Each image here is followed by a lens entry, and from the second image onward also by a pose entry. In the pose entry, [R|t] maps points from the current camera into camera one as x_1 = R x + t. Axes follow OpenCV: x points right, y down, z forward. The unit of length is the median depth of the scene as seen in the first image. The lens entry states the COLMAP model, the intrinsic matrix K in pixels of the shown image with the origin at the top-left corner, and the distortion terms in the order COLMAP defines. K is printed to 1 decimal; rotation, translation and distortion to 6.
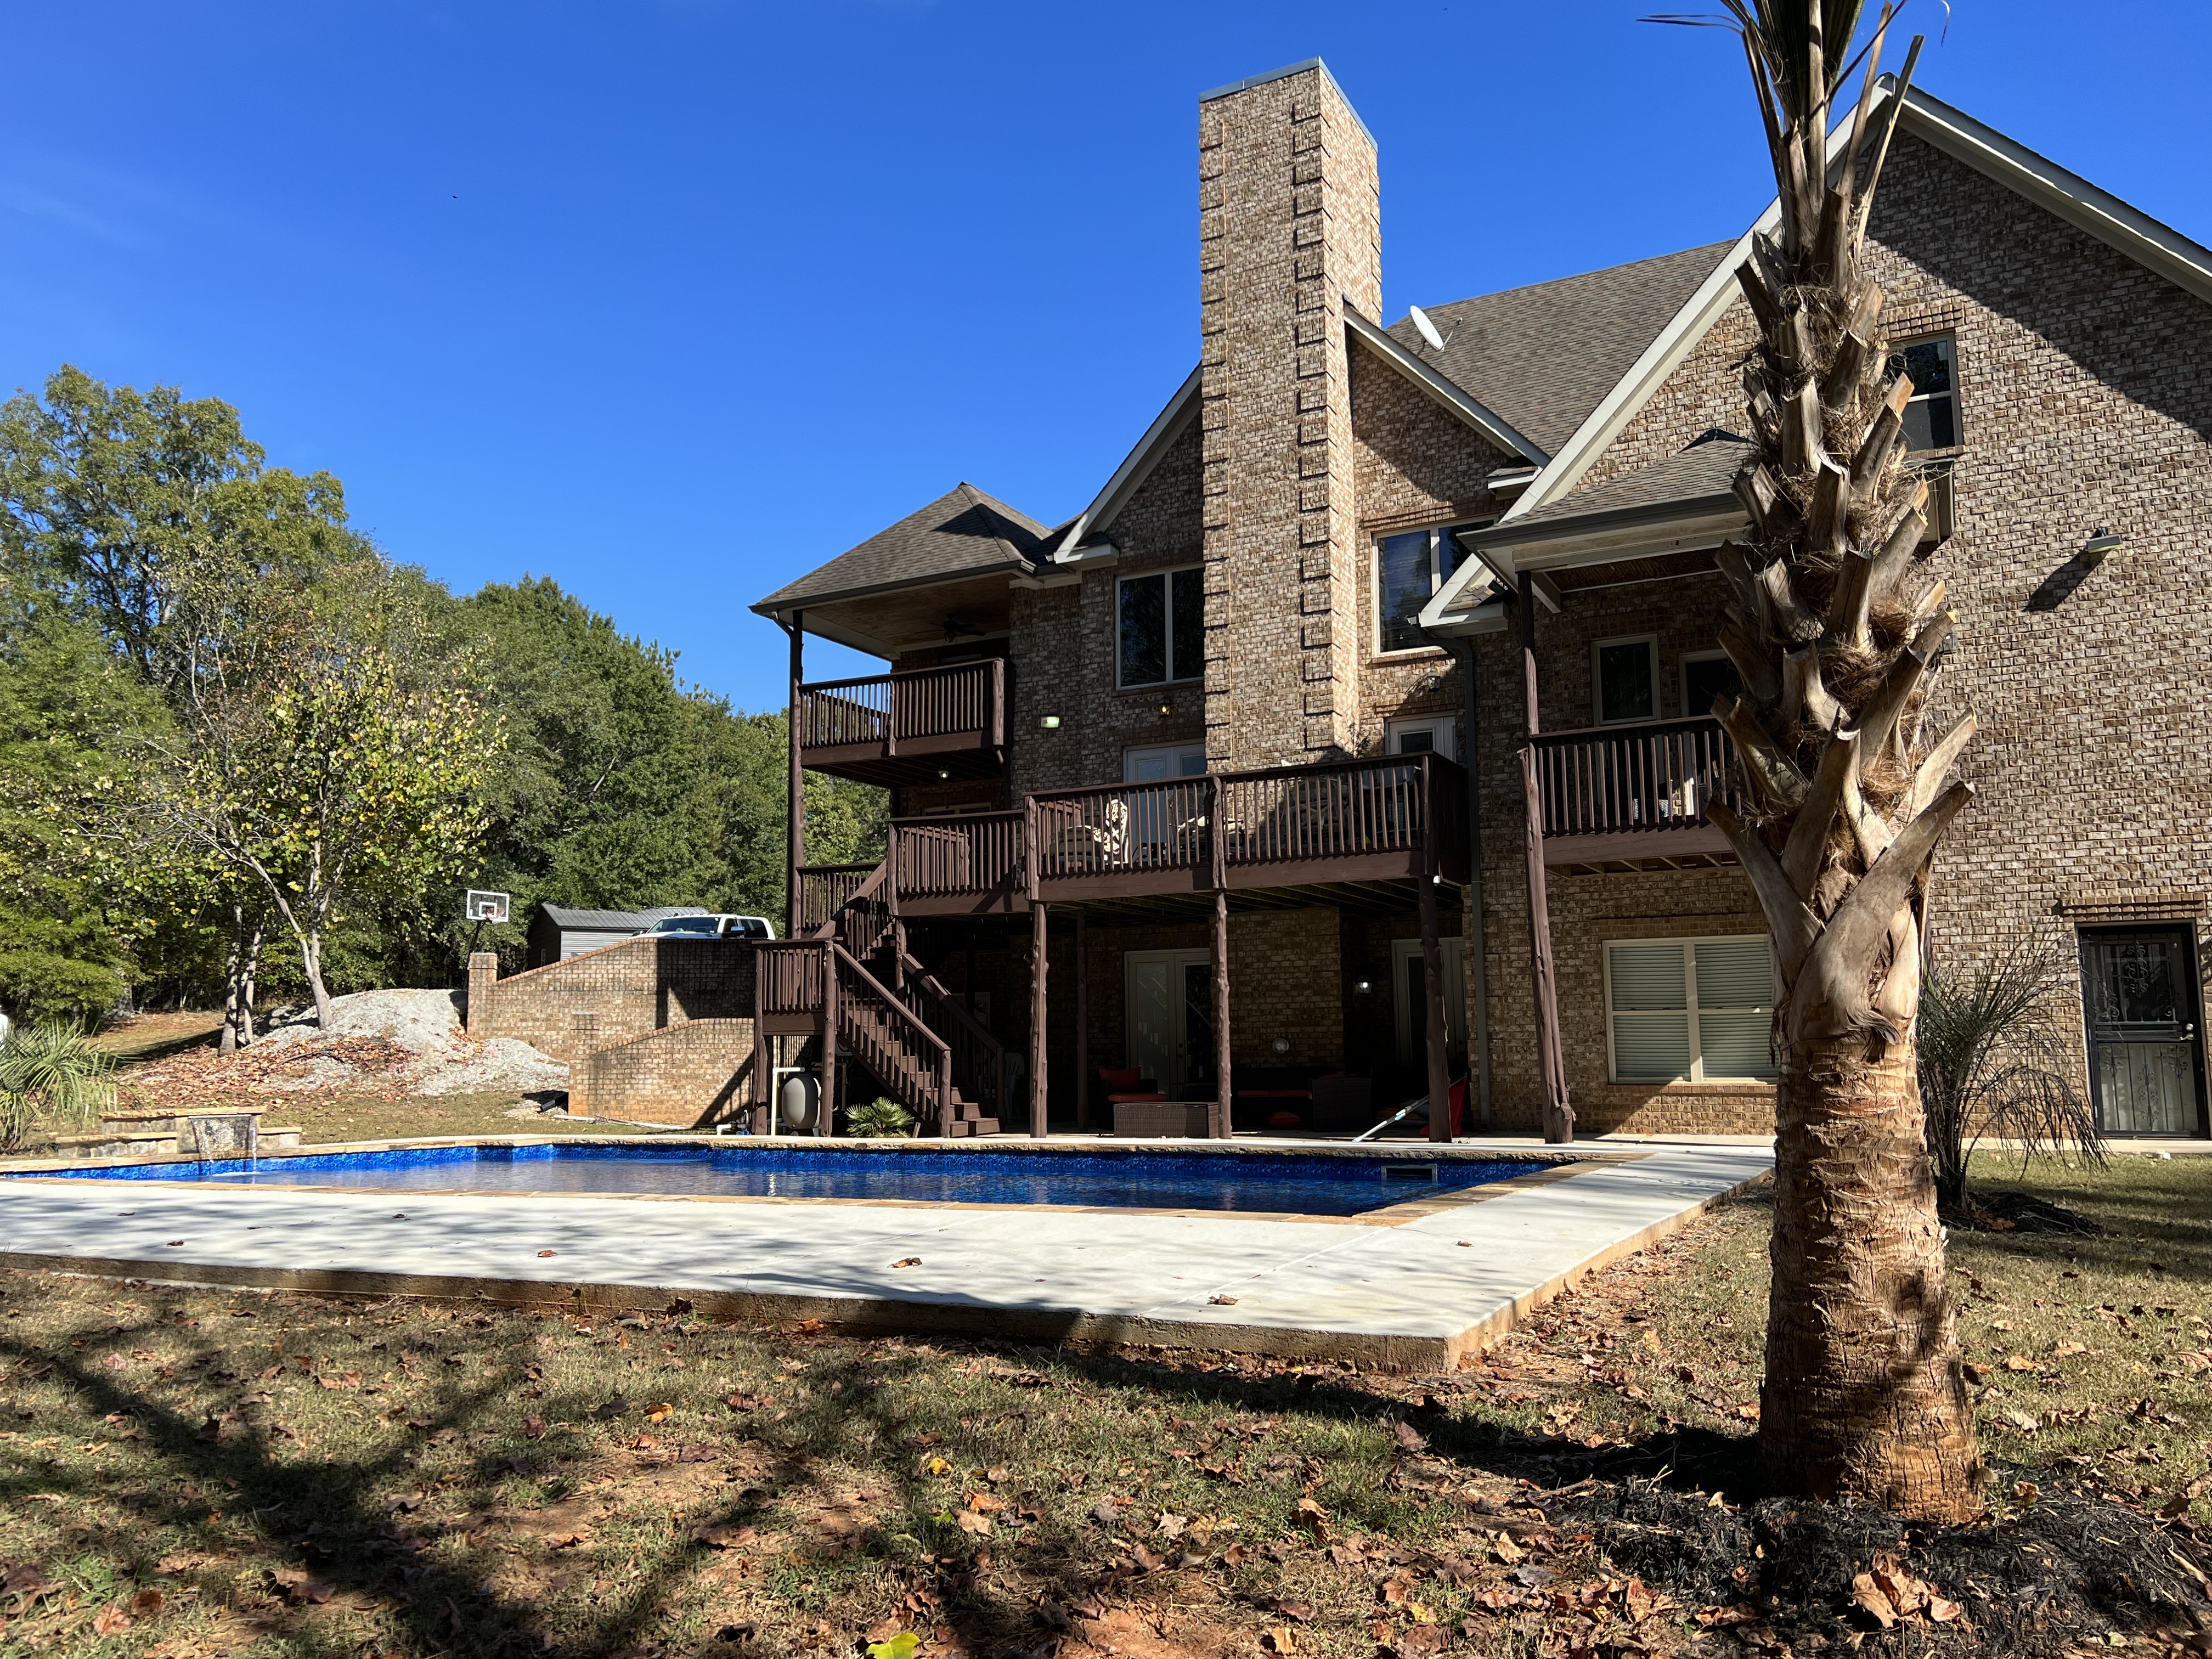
lens RADIAL K [[1661.9, 0, 1108.6], [0, 1661.9, 839.3], [0, 0, 1]] dist [0.067530, -0.001580]
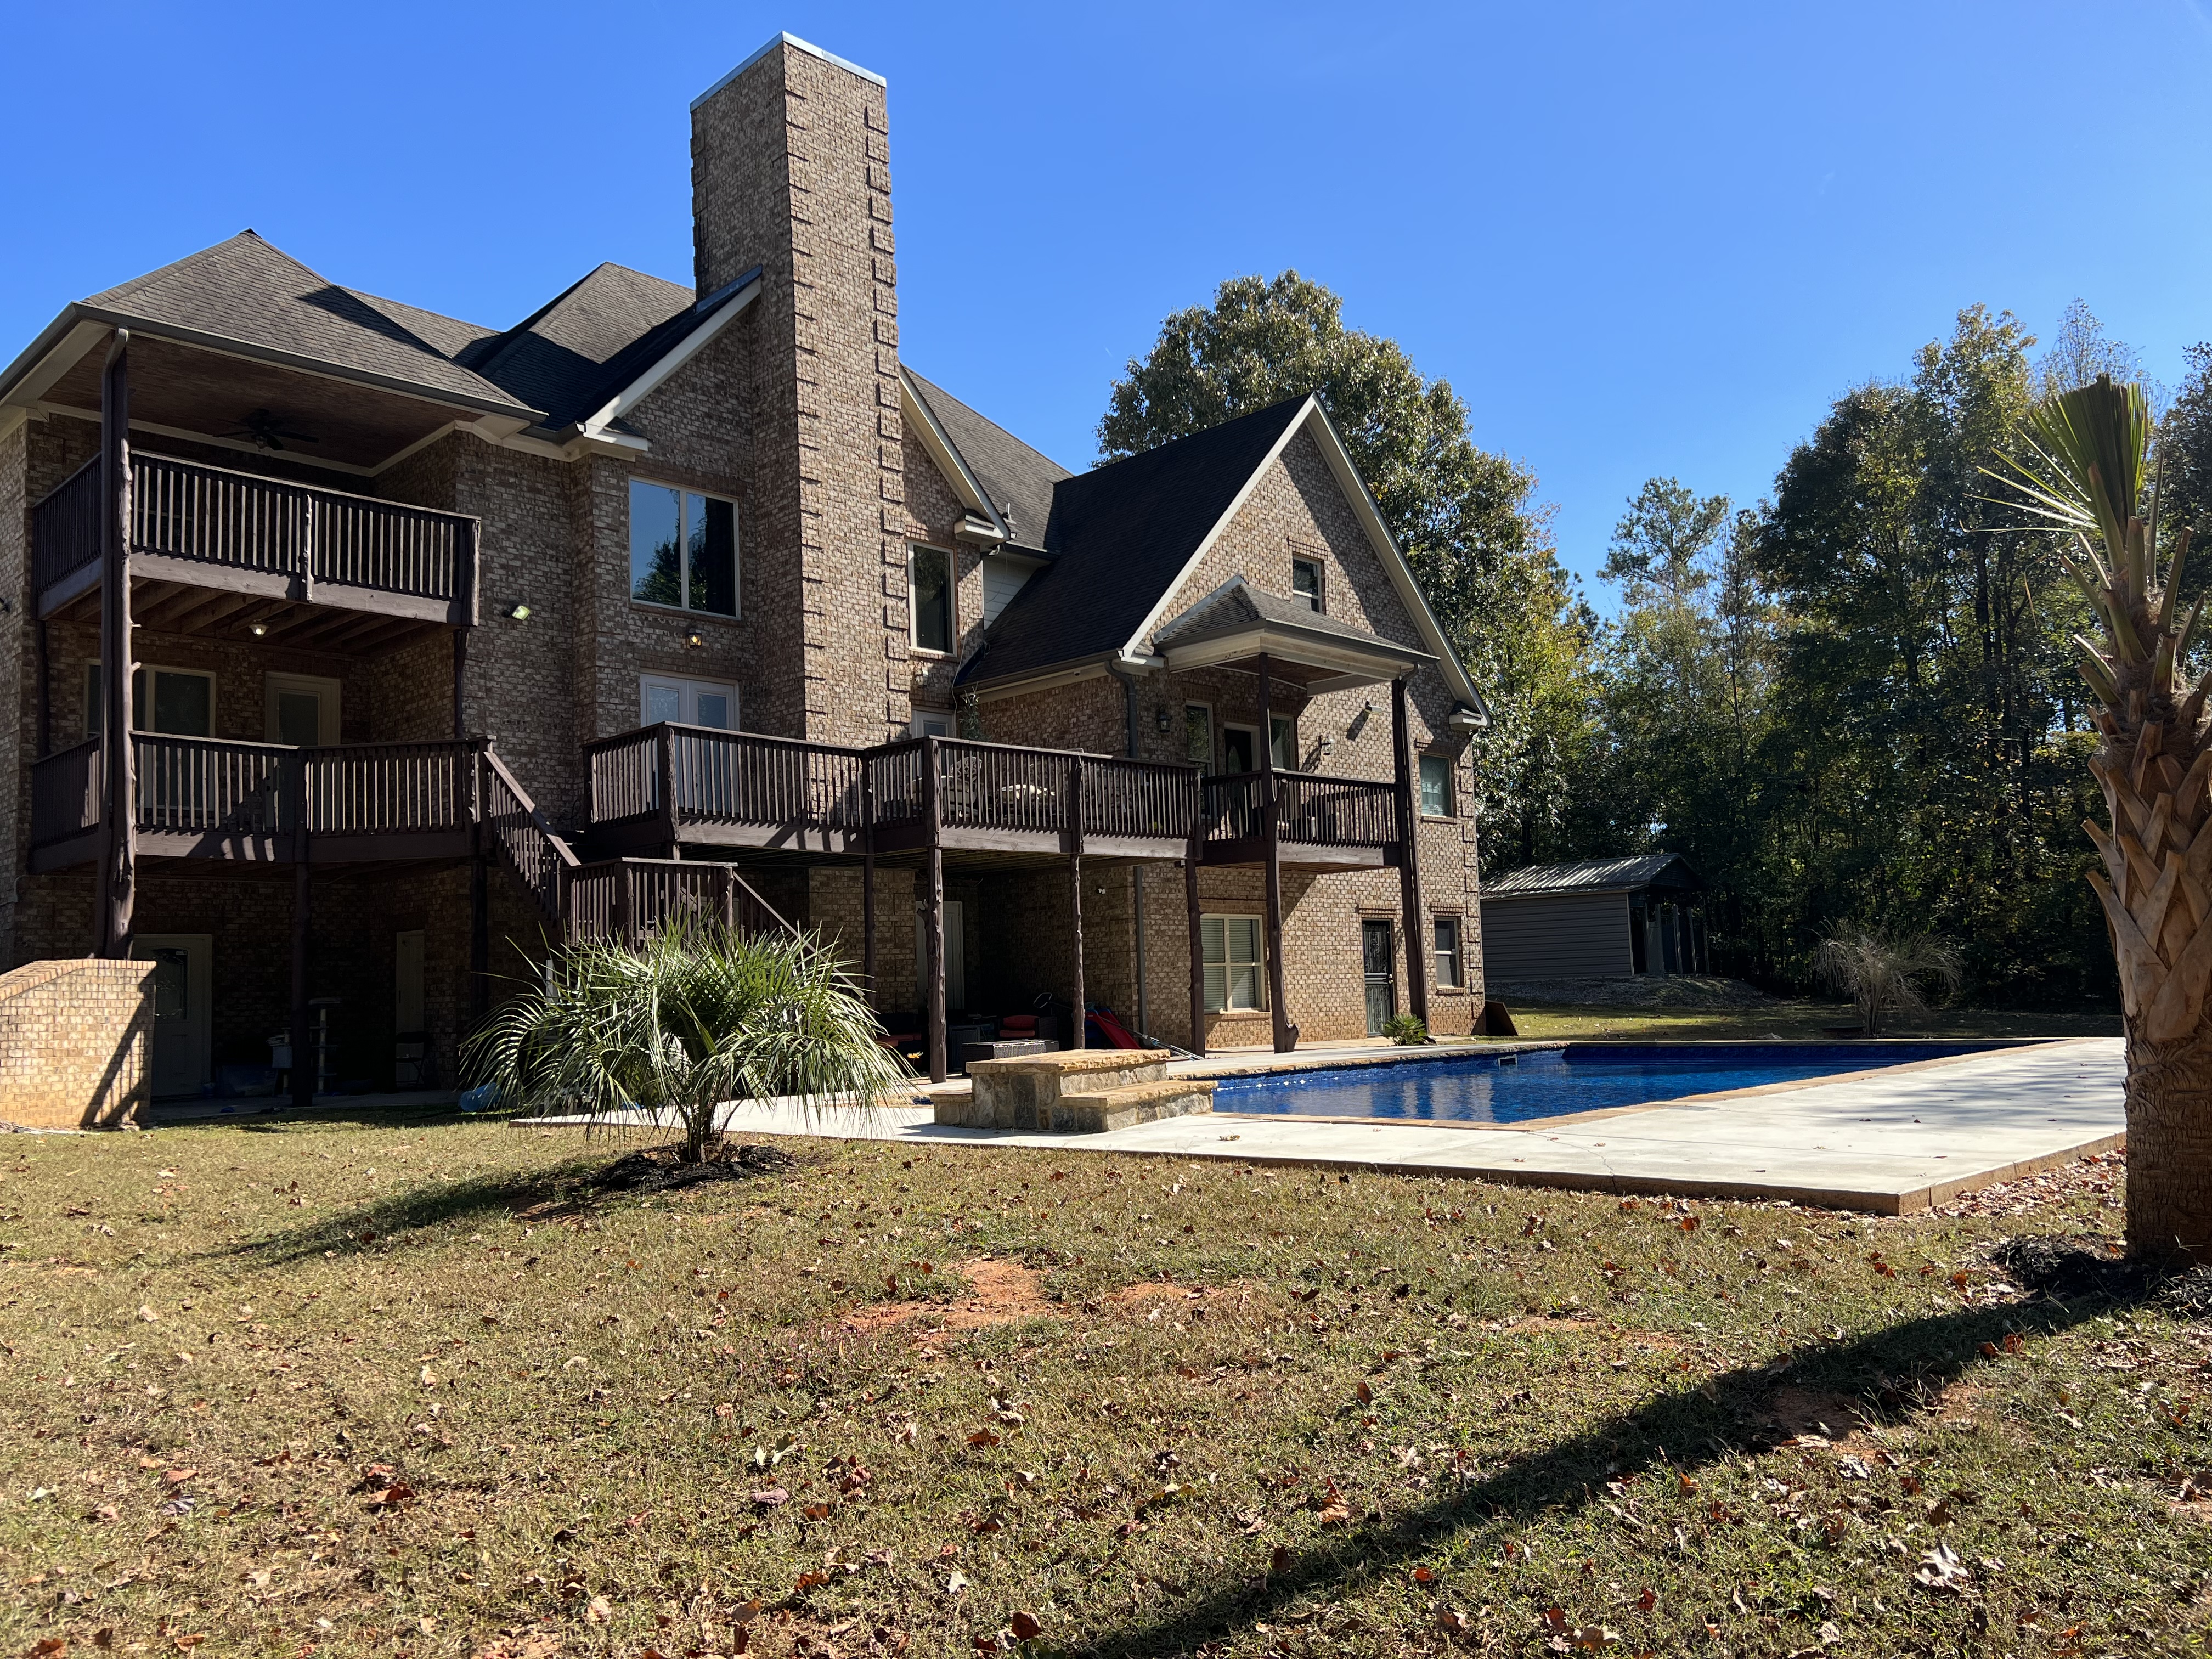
lens RADIAL K [[1661.9, 0, 1109.2], [0, 1661.9, 824.2], [0, 0, 1]] dist [0.067530, -0.001580]
pose [[0.286135, 0.096938, 0.953273, -0.833692], [-0.104097, 0.992126, -0.069643, 0.070736], [-0.952518, -0.079305, 0.293972, 0.519372]]
